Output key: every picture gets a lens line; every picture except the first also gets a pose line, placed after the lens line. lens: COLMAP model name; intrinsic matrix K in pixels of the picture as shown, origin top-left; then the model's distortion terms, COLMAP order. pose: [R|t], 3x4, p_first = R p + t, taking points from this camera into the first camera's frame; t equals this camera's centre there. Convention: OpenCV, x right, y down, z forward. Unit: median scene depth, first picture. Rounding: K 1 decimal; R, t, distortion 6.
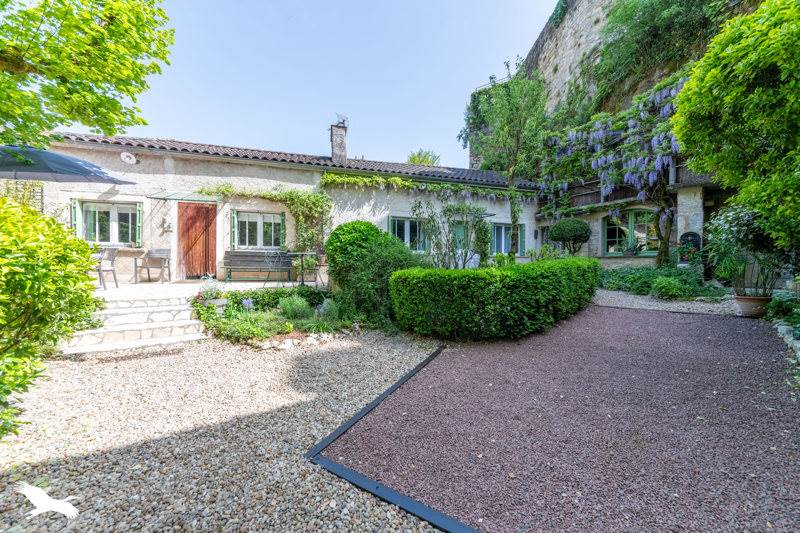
lens RADIAL K [[313.0, 0, 406.8], [0, 313.0, 265.4], [0, 0, 1]] dist [0.000127, -0.000103]
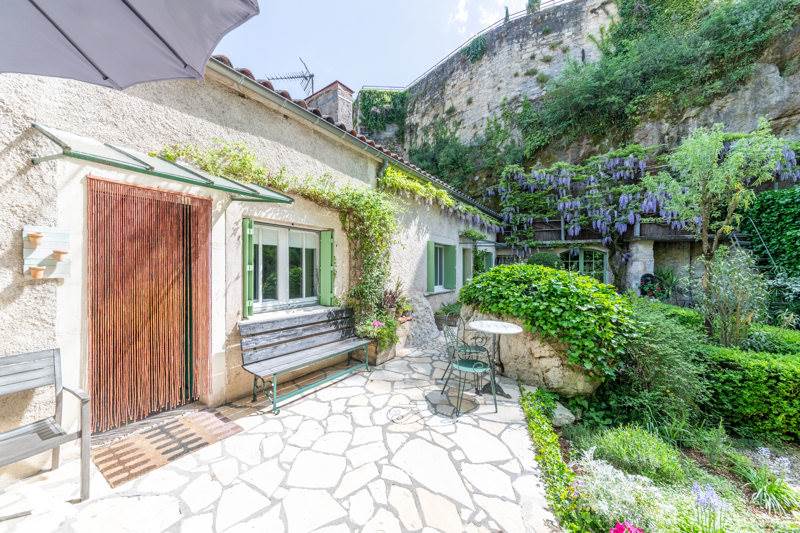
lens RADIAL K [[313.0, 0, 400.3], [0, 313.0, 268.8], [0, 0, 1]] dist [0.000127, -0.000103]
pose [[0.769025, -0.001096, 0.639218, -0.624976], [-0.005005, 0.999958, 0.007737, -0.110441], [-0.639199, -0.009149, 0.768987, 0.540659]]
